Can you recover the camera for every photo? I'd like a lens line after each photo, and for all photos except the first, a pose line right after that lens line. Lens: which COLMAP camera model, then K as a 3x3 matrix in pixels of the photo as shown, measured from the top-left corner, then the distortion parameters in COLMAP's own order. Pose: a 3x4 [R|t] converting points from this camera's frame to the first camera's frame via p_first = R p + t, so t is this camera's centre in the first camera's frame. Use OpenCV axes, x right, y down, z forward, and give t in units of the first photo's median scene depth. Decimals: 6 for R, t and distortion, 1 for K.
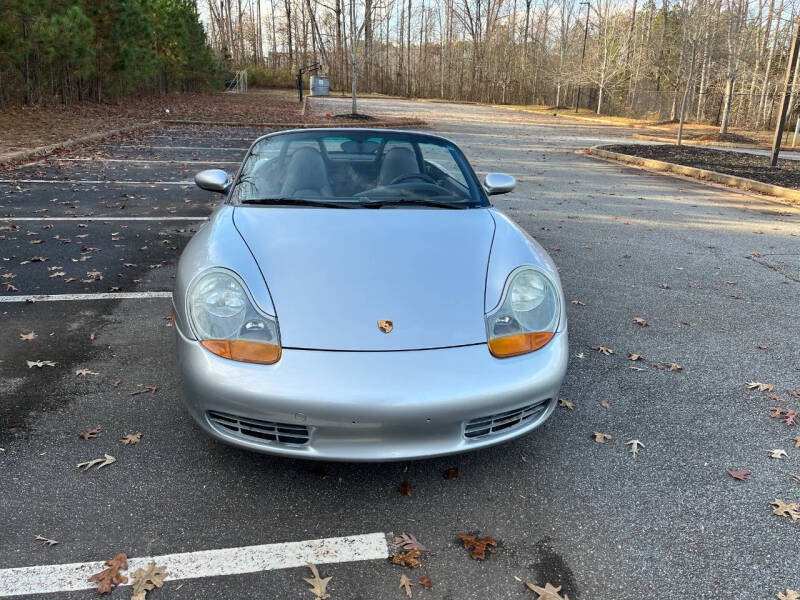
lens RADIAL K [[605.4, 0, 402.5], [0, 605.4, 299.7], [0, 0, 1]] dist [0.066783, -0.085482]
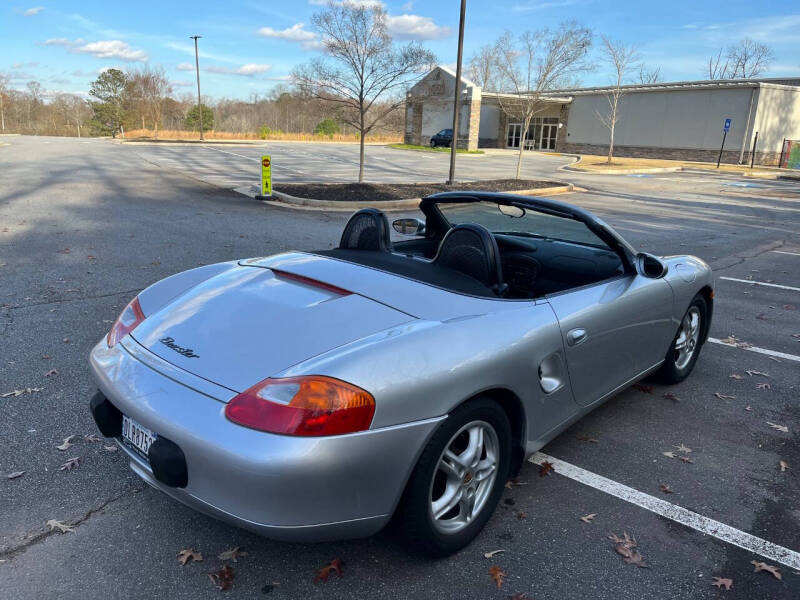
lens RADIAL K [[605.4, 0, 398.6], [0, 605.4, 298.9], [0, 0, 1]] dist [0.066783, -0.085482]
pose [[-0.630702, -0.241584, 0.737463, -0.614266], [0.207169, 0.863403, 0.460018, -0.524544], [-0.747861, 0.442914, -0.494501, 1.421137]]
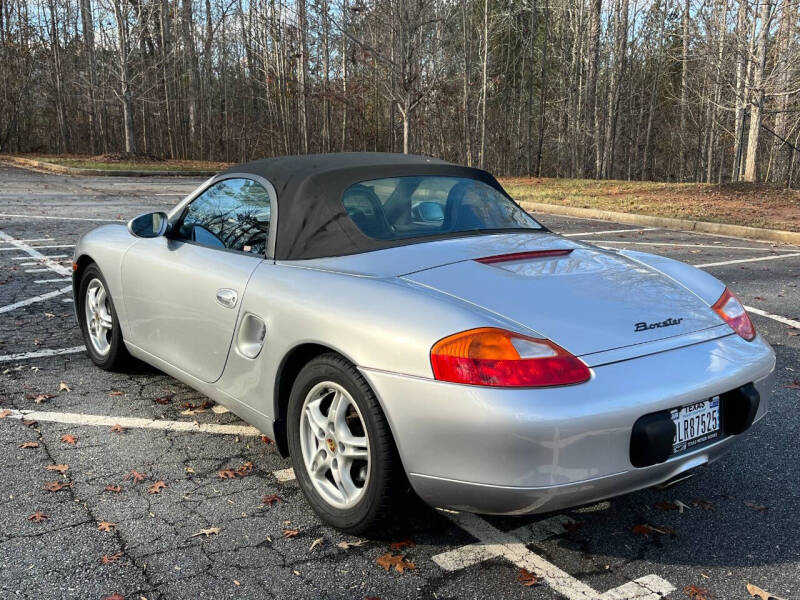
lens RADIAL K [[827.4, 0, 402.4], [0, 827.4, 295.5], [0, 0, 1]] dist [0.053933, 0.000000]
pose [[-0.859782, 0.056886, -0.507483, 0.364841], [-0.203459, 0.873334, 0.442597, -0.552248], [0.468379, 0.483789, -0.739303, 1.692594]]
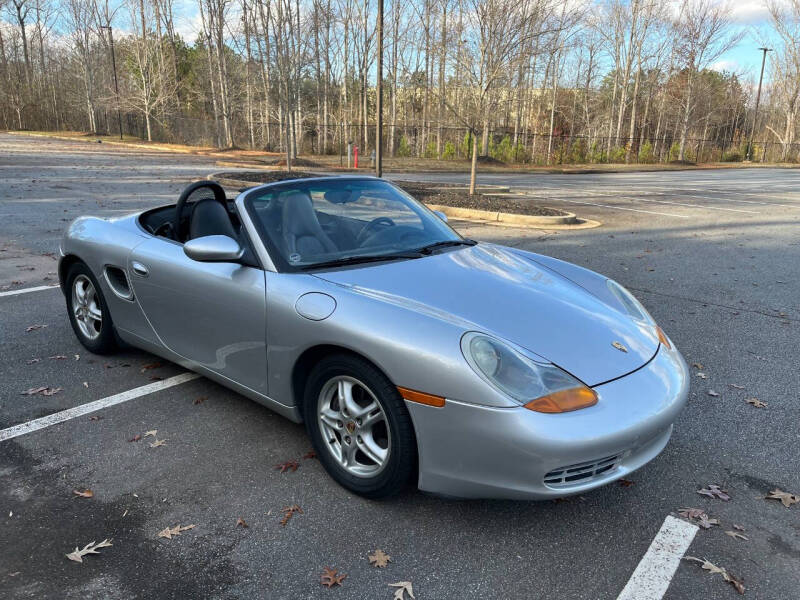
lens RADIAL K [[605.4, 0, 407.3], [0, 605.4, 300.4], [0, 0, 1]] dist [0.066783, -0.085482]
pose [[0.739185, -0.181764, 0.648512, -0.537709], [0.205607, 0.977829, 0.039709, -0.087189], [-0.641351, 0.103986, 0.760168, 0.183348]]
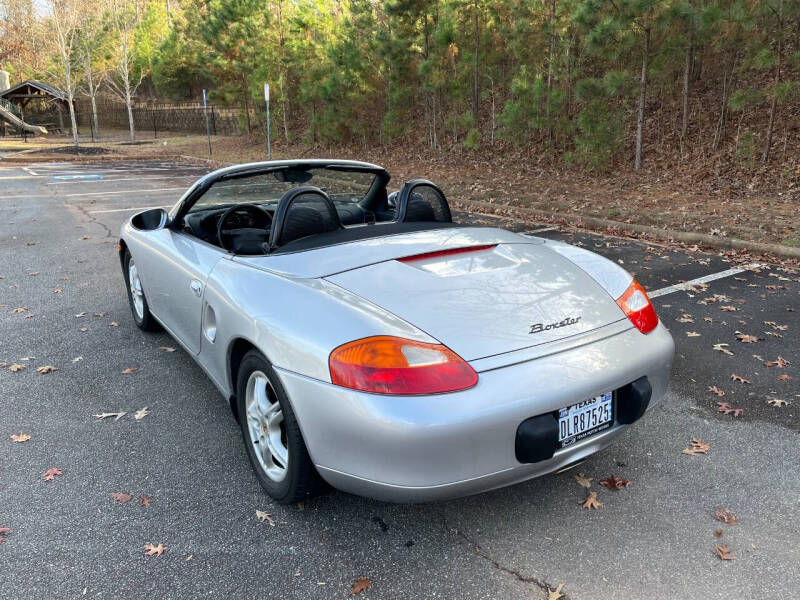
lens RADIAL K [[605.4, 0, 399.5], [0, 605.4, 302.3], [0, 0, 1]] dist [0.066783, -0.085482]
pose [[-0.893996, 0.106401, -0.435258, 0.203825], [-0.164588, 0.825511, 0.539855, -0.554438], [0.416751, 0.554266, -0.720491, 1.620292]]
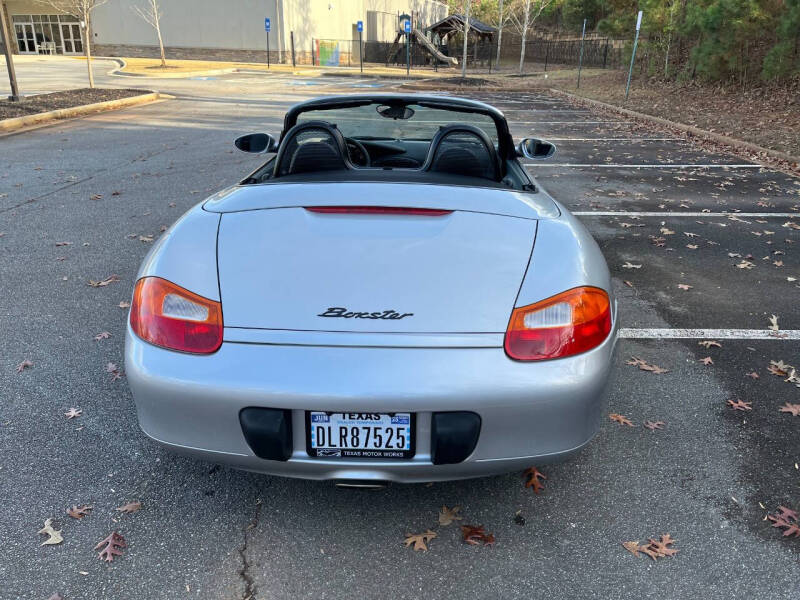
lens RADIAL K [[605.4, 0, 404.2], [0, 605.4, 302.2], [0, 0, 1]] dist [0.066783, -0.085482]
pose [[-0.987234, -0.091871, 0.130109, -0.204438], [0.017275, 0.750300, 0.660872, -0.562599], [-0.158336, 0.654683, -0.739134, 1.612352]]
